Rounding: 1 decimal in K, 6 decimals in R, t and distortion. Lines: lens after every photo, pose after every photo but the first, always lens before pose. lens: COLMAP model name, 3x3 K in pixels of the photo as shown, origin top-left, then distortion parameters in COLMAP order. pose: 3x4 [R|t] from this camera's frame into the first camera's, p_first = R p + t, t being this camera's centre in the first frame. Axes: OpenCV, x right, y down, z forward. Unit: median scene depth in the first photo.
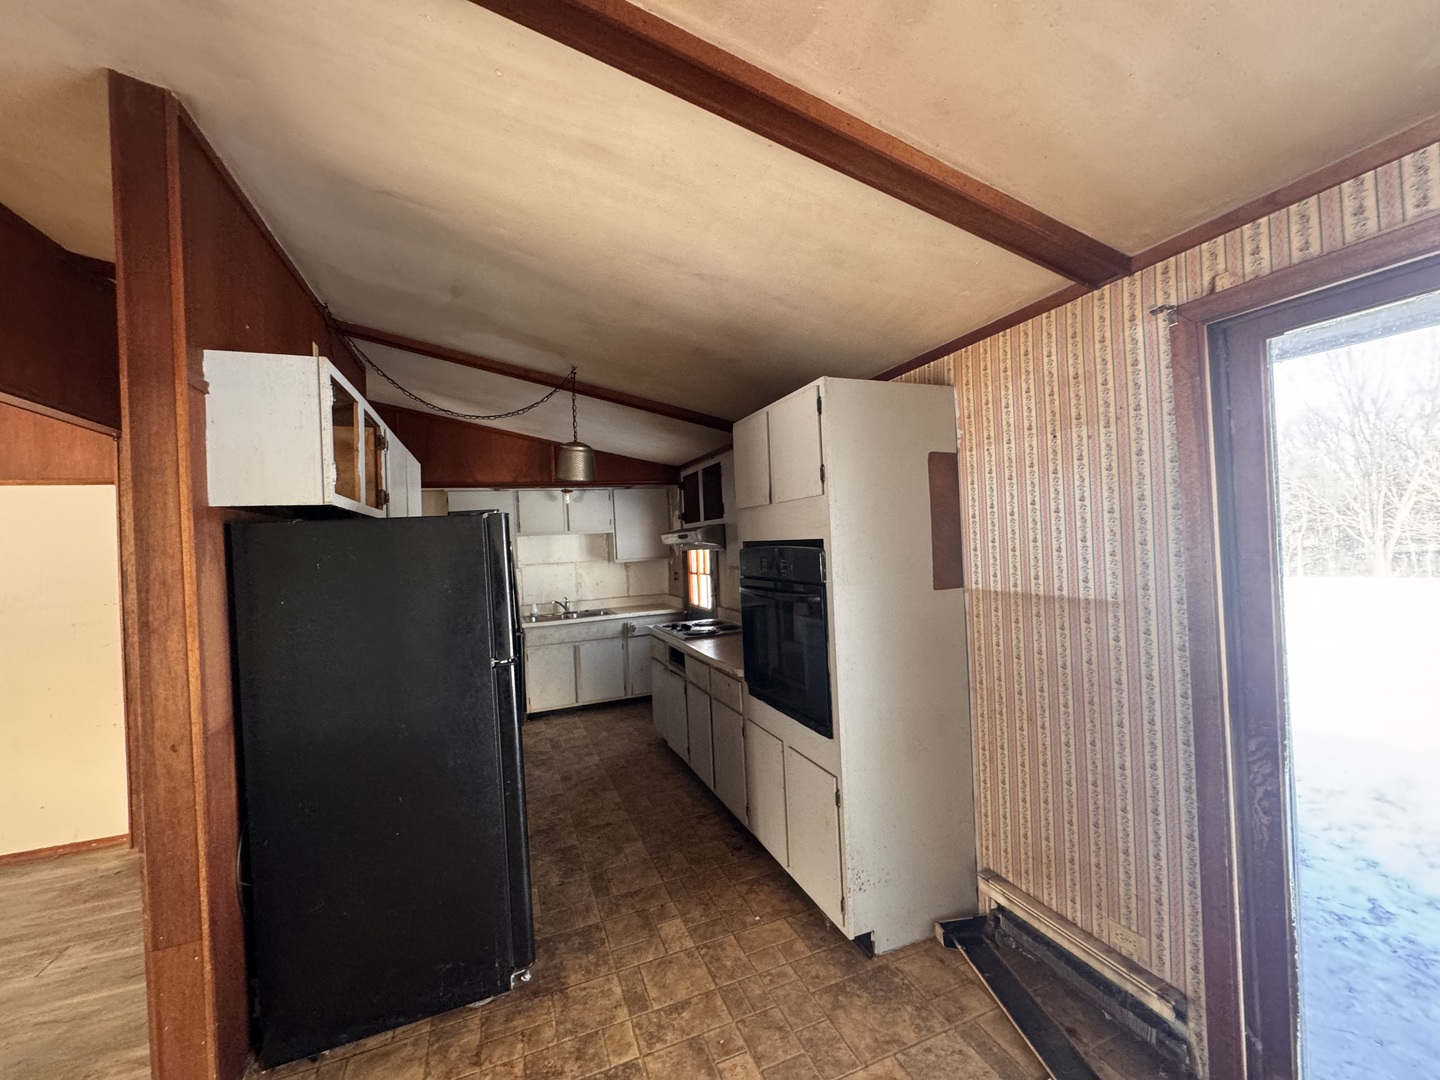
lens RADIAL K [[571.6, 0, 720.0], [0, 571.6, 540.0], [0, 0, 1]] dist [-0.001635, -0.000261]
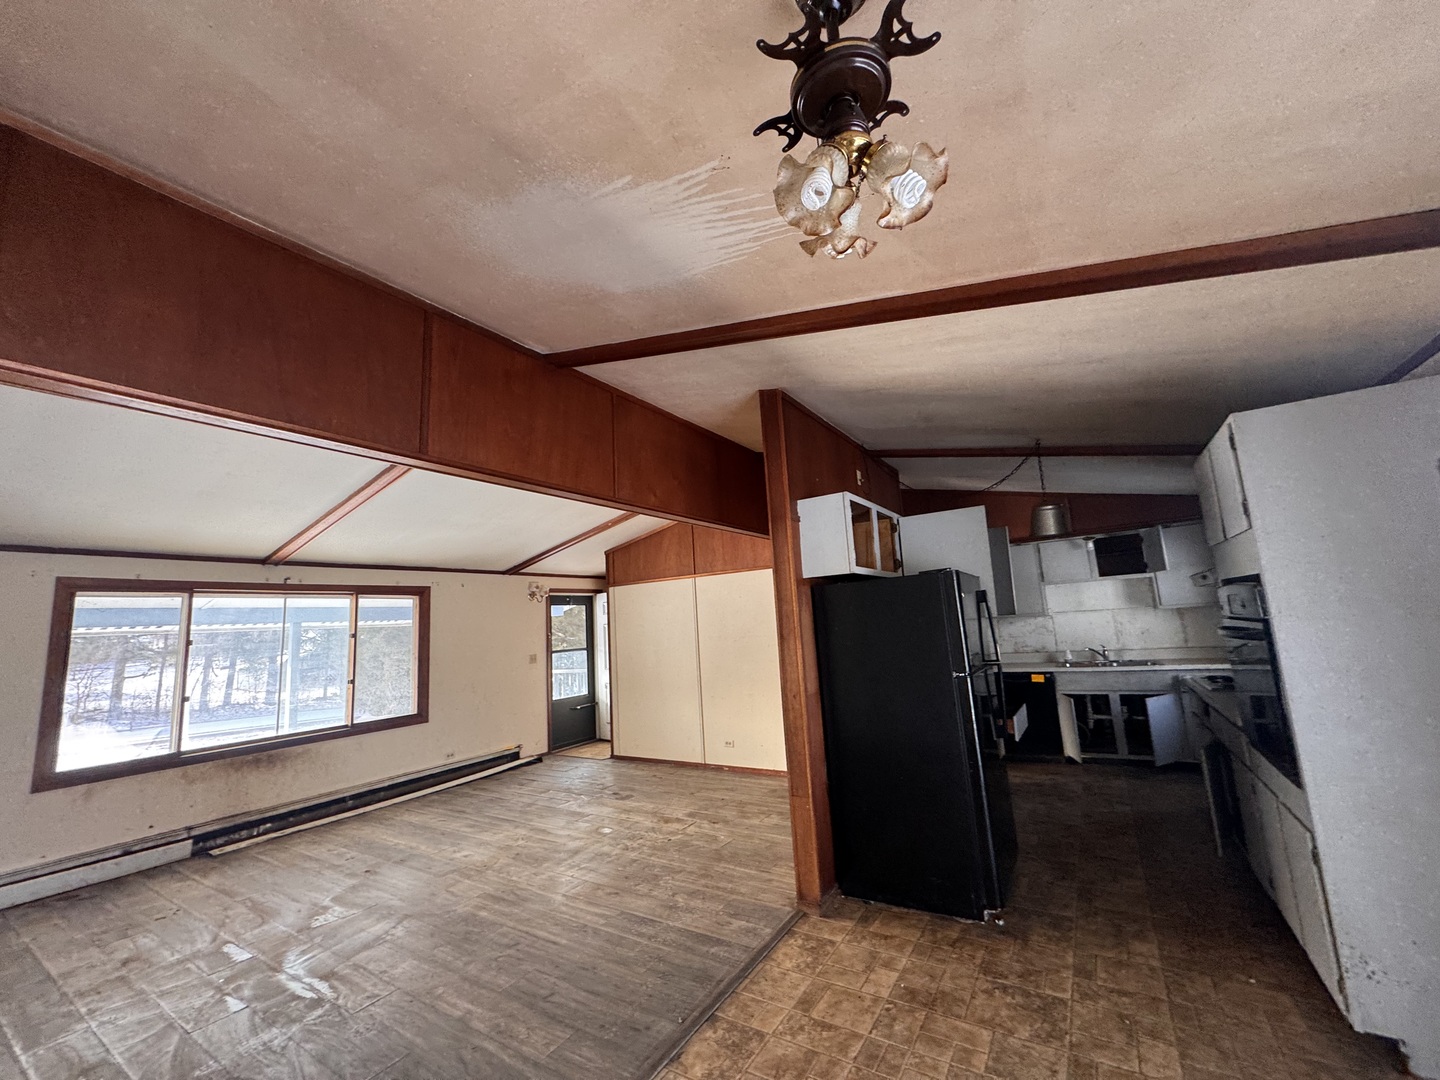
lens RADIAL K [[571.6, 0, 720.0], [0, 571.6, 540.0], [0, 0, 1]] dist [-0.001635, -0.000261]
pose [[0.583360, -0.112107, -0.804440, 0.445243], [0.037086, 0.993072, -0.111500, 0.016753], [0.811367, 0.035211, 0.583476, -0.322549]]
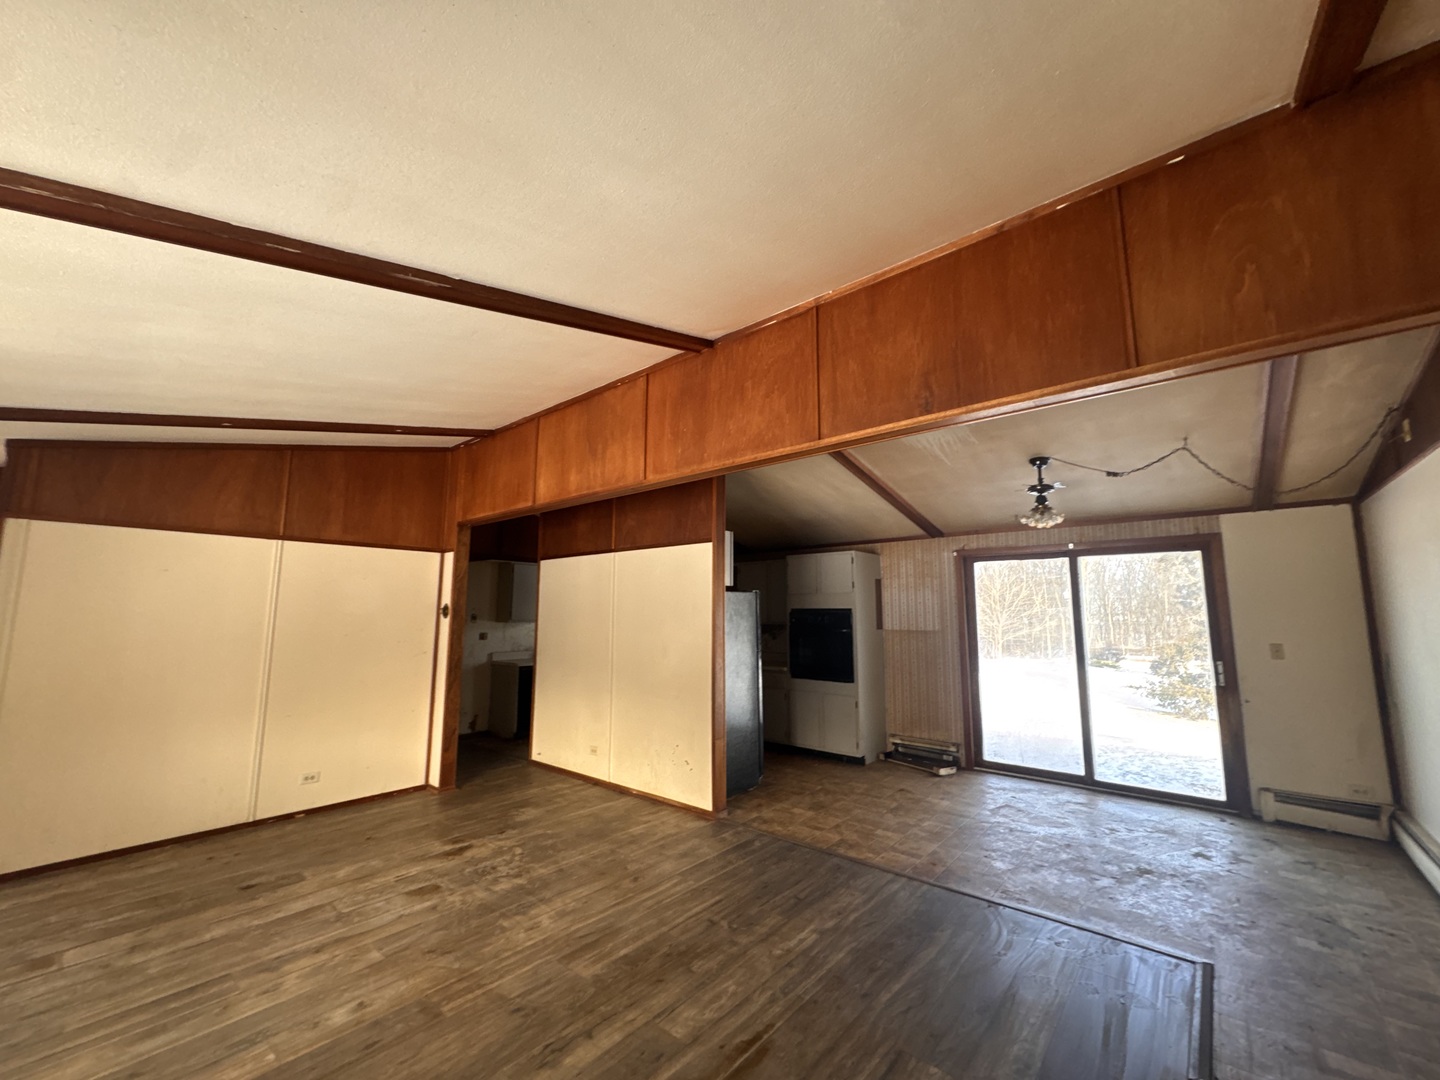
lens RADIAL K [[572.6, 0, 719.8], [0, 572.6, 543.5], [0, 0, 1]] dist [-0.000240, -0.000432]
pose [[0.881805, 0.103057, 0.460217, -1.720989], [-0.043070, 0.989352, -0.139022, 0.102397], [-0.469644, 0.102768, 0.876854, -1.177812]]
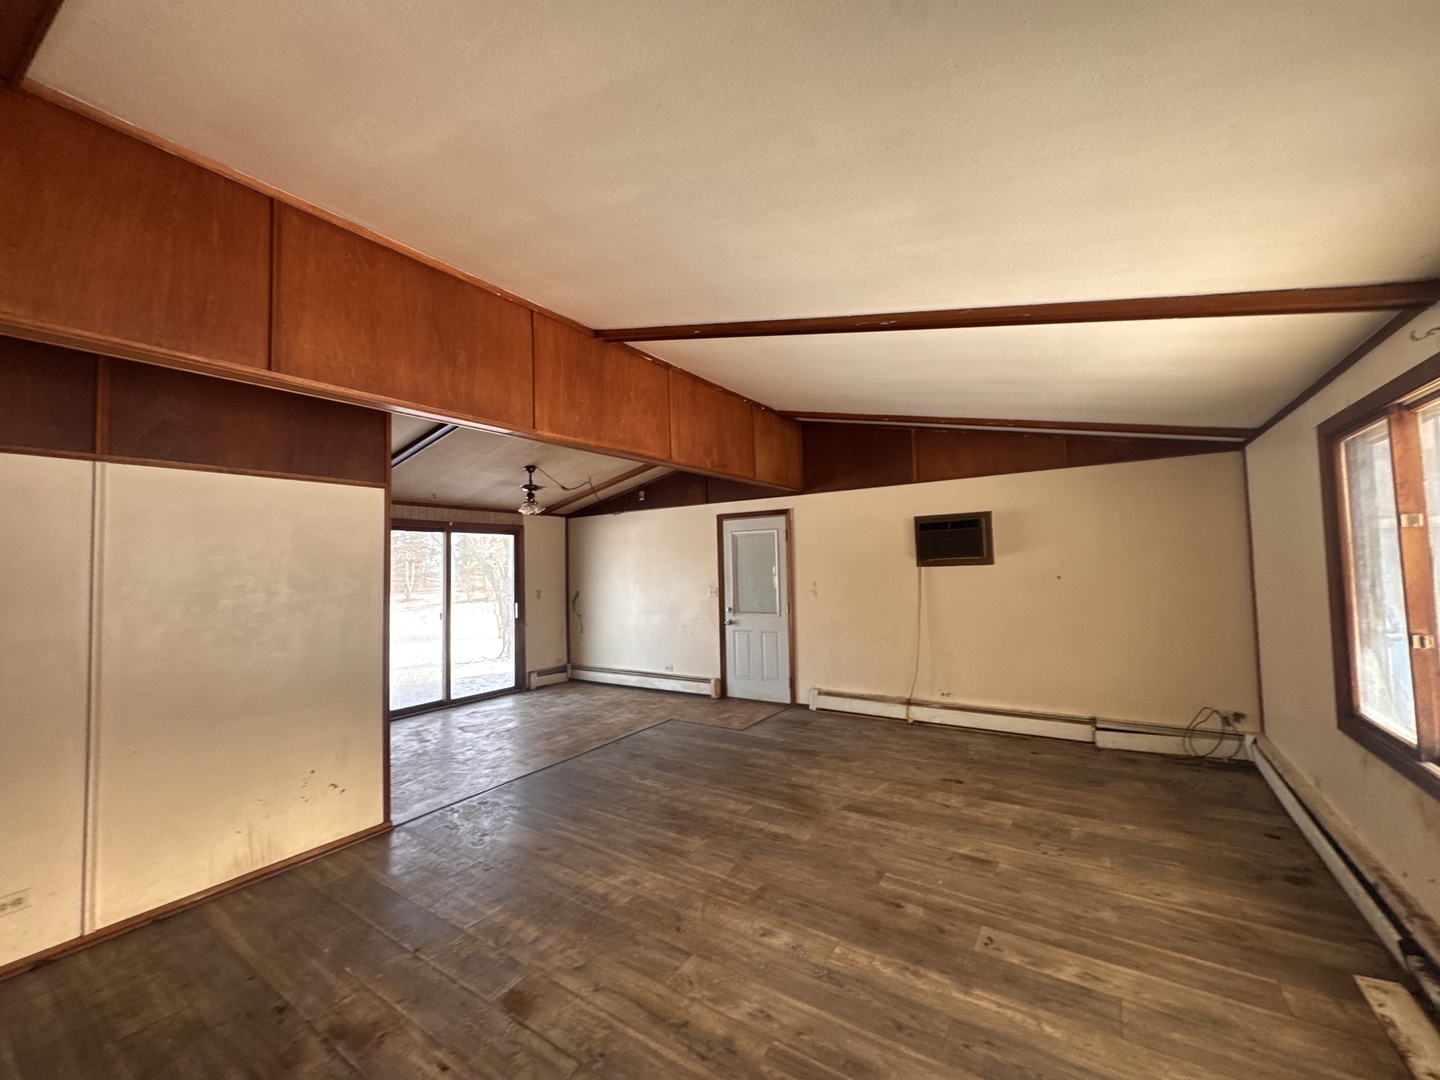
lens RADIAL K [[571.6, 0, 720.0], [0, 571.6, 540.0], [0, 0, 1]] dist [-0.001635, -0.000261]
pose [[-0.571185, 0.101484, 0.814524, -2.679991], [0.050639, 0.994794, -0.088434, 0.150701], [-0.819258, -0.009266, -0.573350, 0.881464]]
